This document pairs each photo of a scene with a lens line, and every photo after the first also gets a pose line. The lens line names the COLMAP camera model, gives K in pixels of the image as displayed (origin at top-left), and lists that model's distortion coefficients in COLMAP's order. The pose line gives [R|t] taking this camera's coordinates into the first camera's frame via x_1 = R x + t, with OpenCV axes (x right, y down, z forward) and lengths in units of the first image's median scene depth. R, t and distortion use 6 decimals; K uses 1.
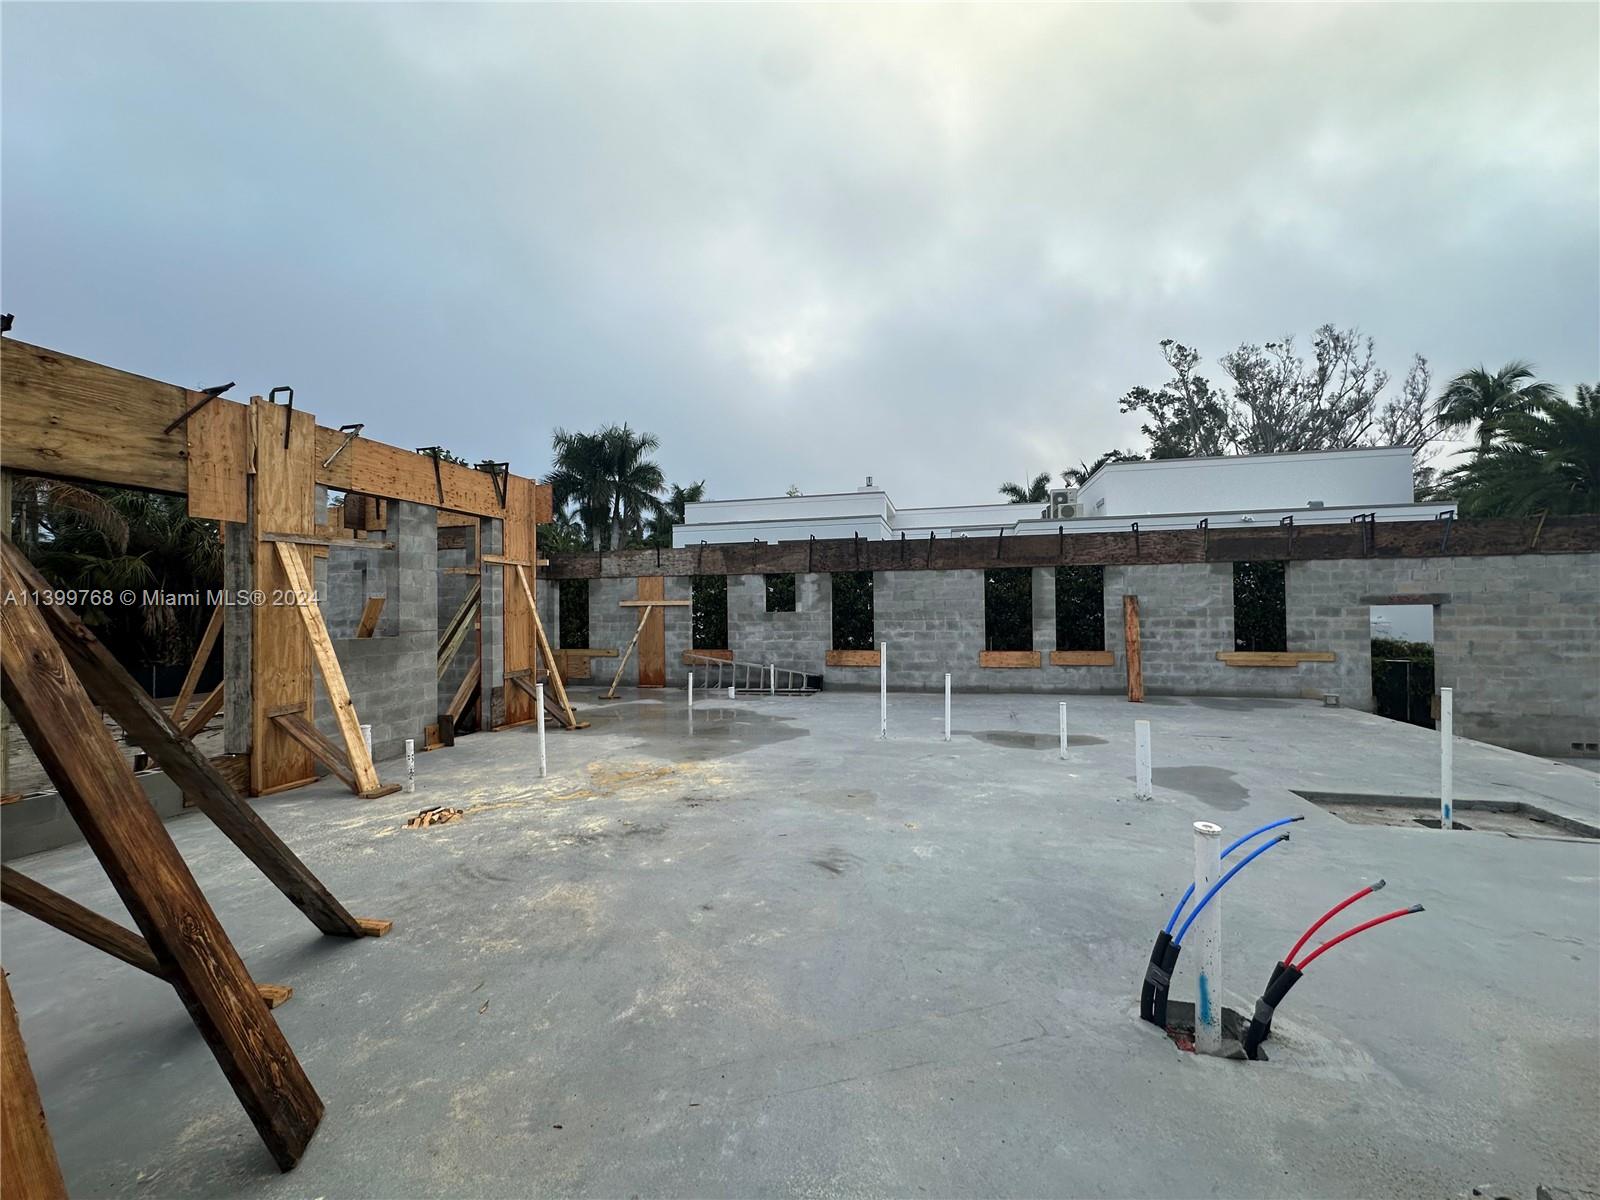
lens RADIAL K [[637.5, 0, 799.2], [0, 637.5, 598.4], [0, 0, 1]] dist [-0.003549, 0.000642]
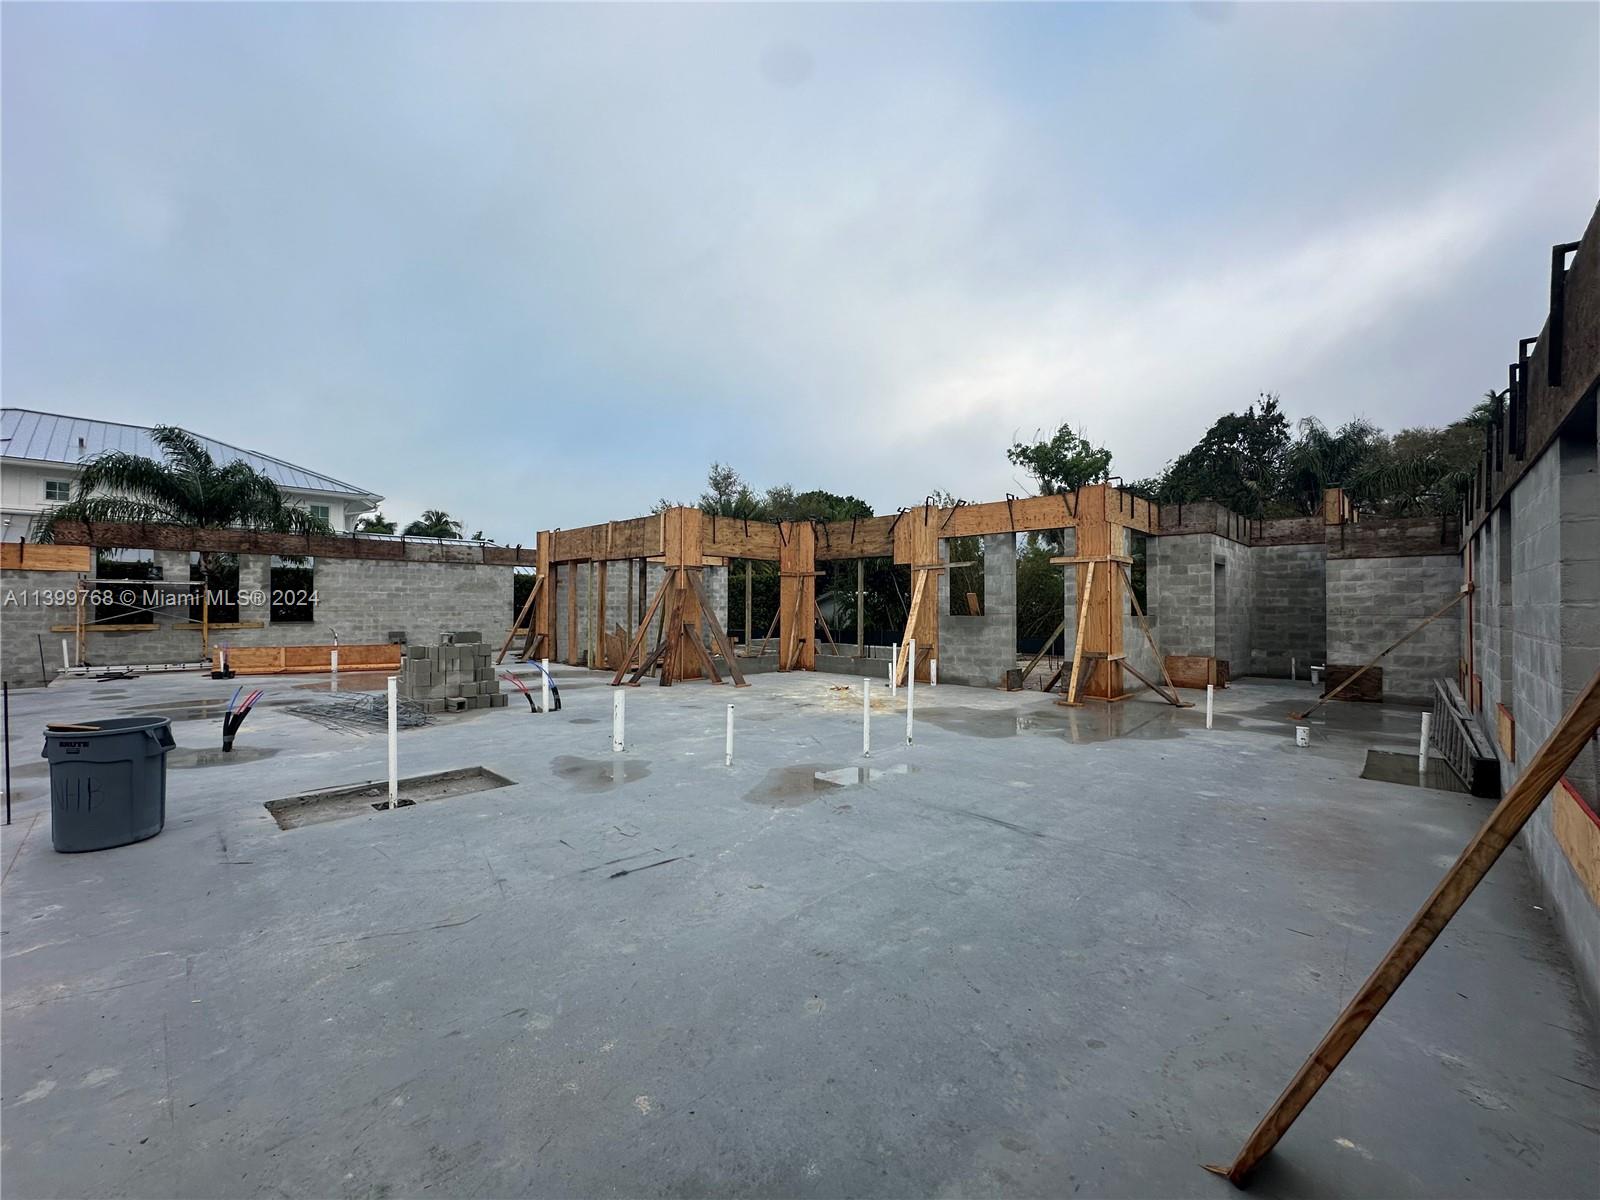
lens RADIAL K [[637.5, 0, 799.2], [0, 637.5, 598.4], [0, 0, 1]] dist [-0.003549, 0.000642]
pose [[-0.507275, 0.001446, -0.861783, 0.739519], [0.018311, 0.999791, -0.009101, 0.013353], [0.861590, -0.020397, -0.507196, 0.995239]]
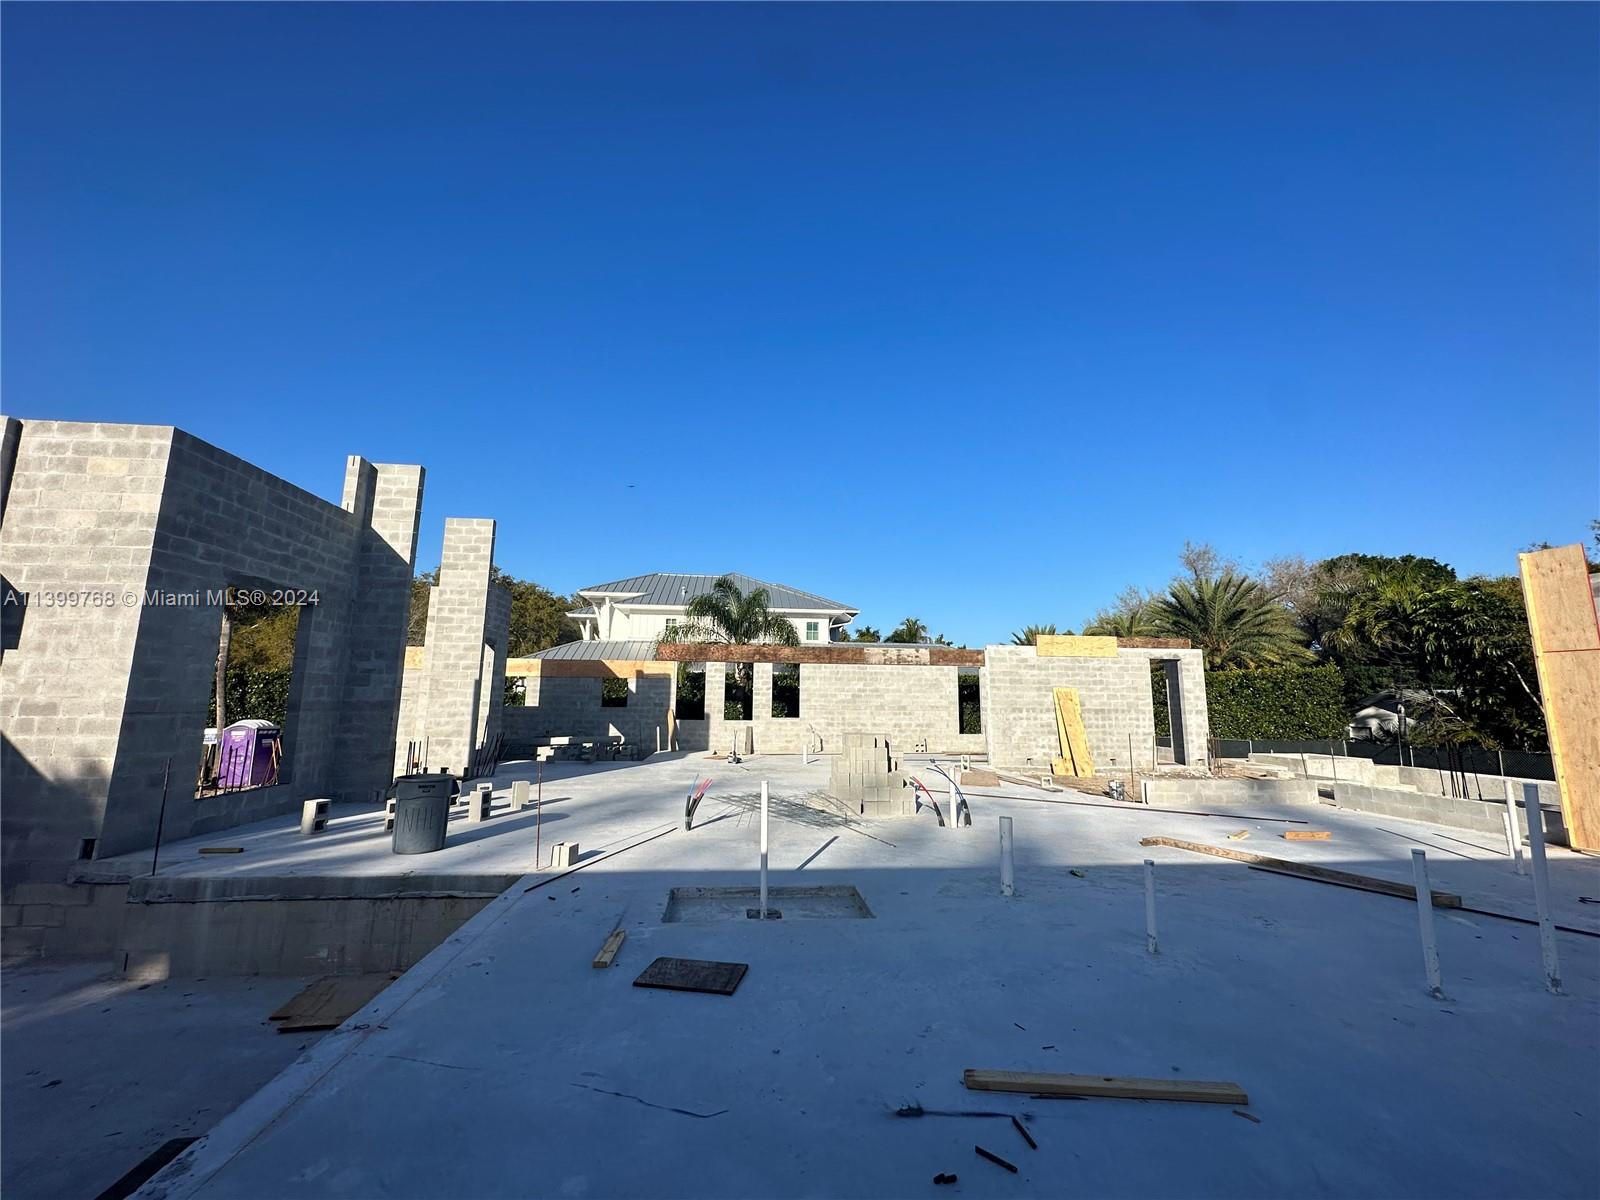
lens RADIAL K [[637.5, 0, 799.2], [0, 637.5, 598.4], [0, 0, 1]] dist [-0.003549, 0.000642]
pose [[-0.943731, -0.051726, -0.326645, 0.617825], [0.005235, 0.985232, -0.171143, 0.008174], [0.330674, -0.163223, -0.929523, 0.972970]]
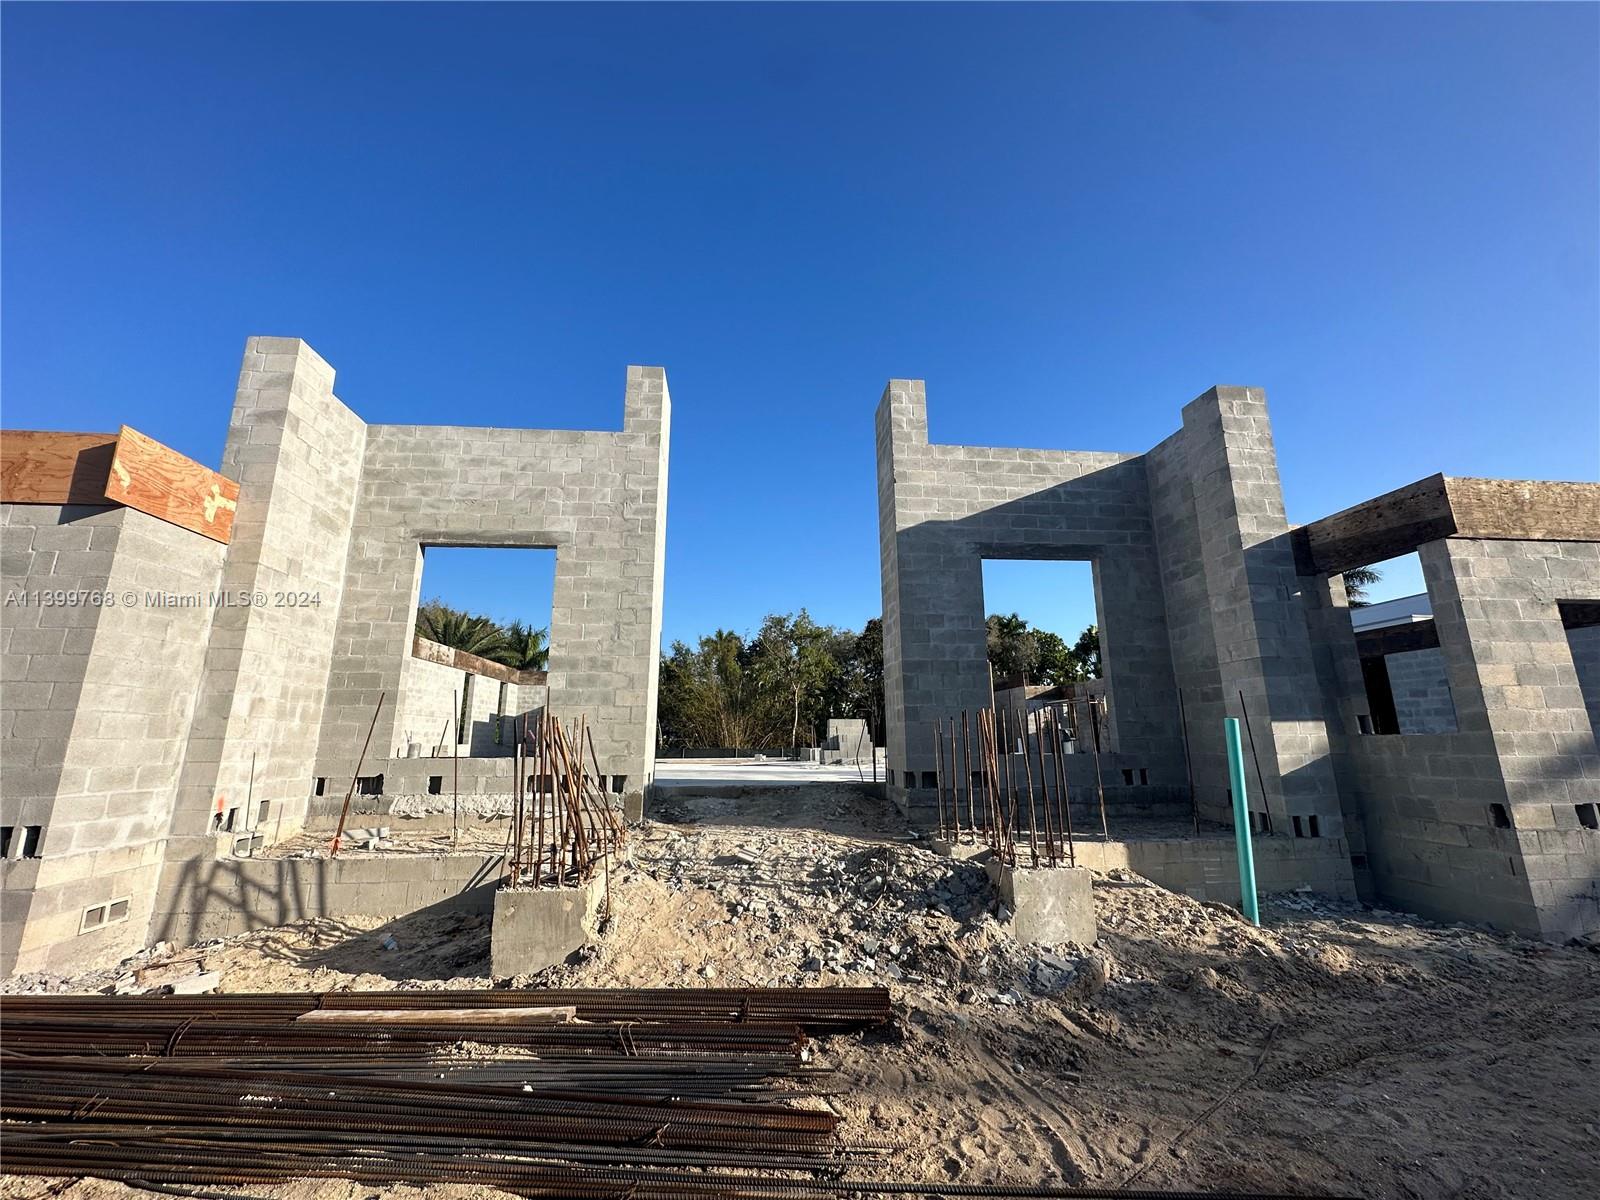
lens RADIAL K [[637.5, 0, 799.2], [0, 637.5, 598.4], [0, 0, 1]] dist [-0.003549, 0.000642]
pose [[0.329613, -0.199030, -0.922899, 1.640441], [0.017408, 0.978642, -0.204834, 0.073257], [0.943956, 0.051451, 0.326038, -0.560517]]
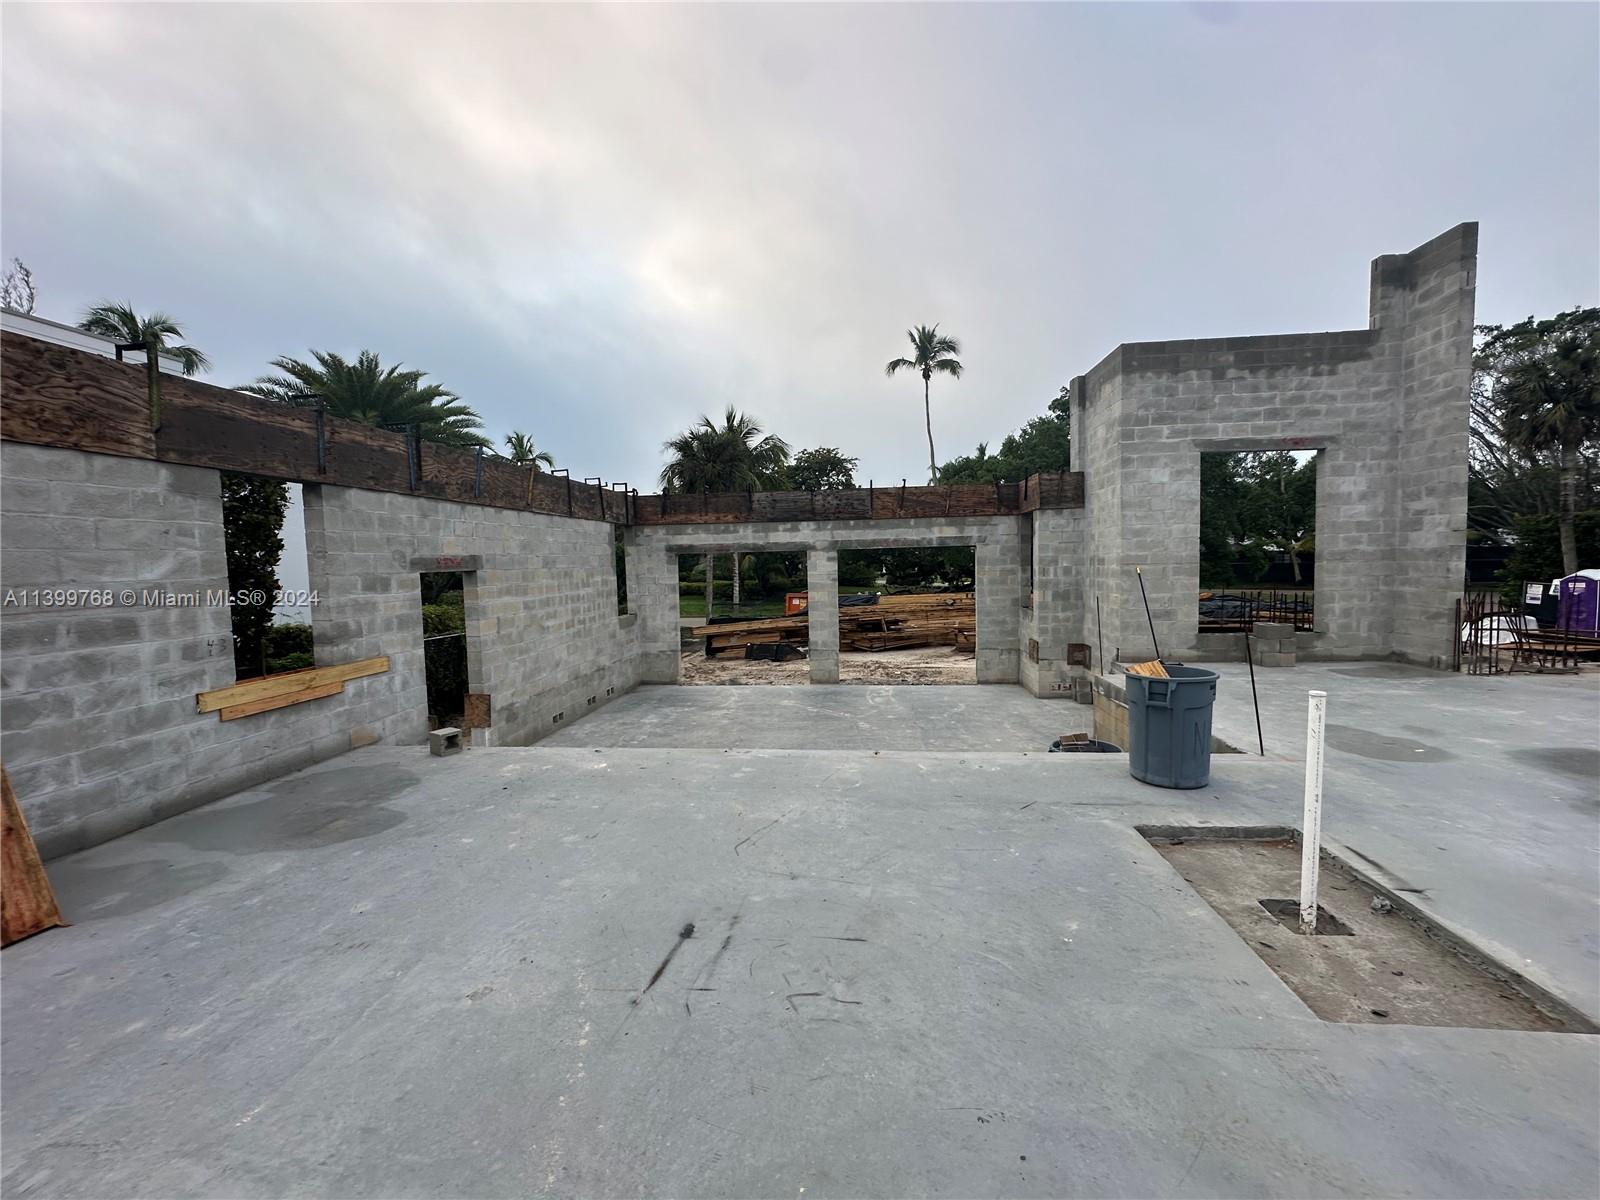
lens RADIAL K [[637.5, 0, 799.2], [0, 637.5, 598.4], [0, 0, 1]] dist [-0.003549, 0.000642]
pose [[-0.136198, -0.046782, 0.989576, 0.228248], [0.009100, 0.998783, 0.048470, 0.009444], [-0.990640, 0.015607, -0.135607, 0.718422]]
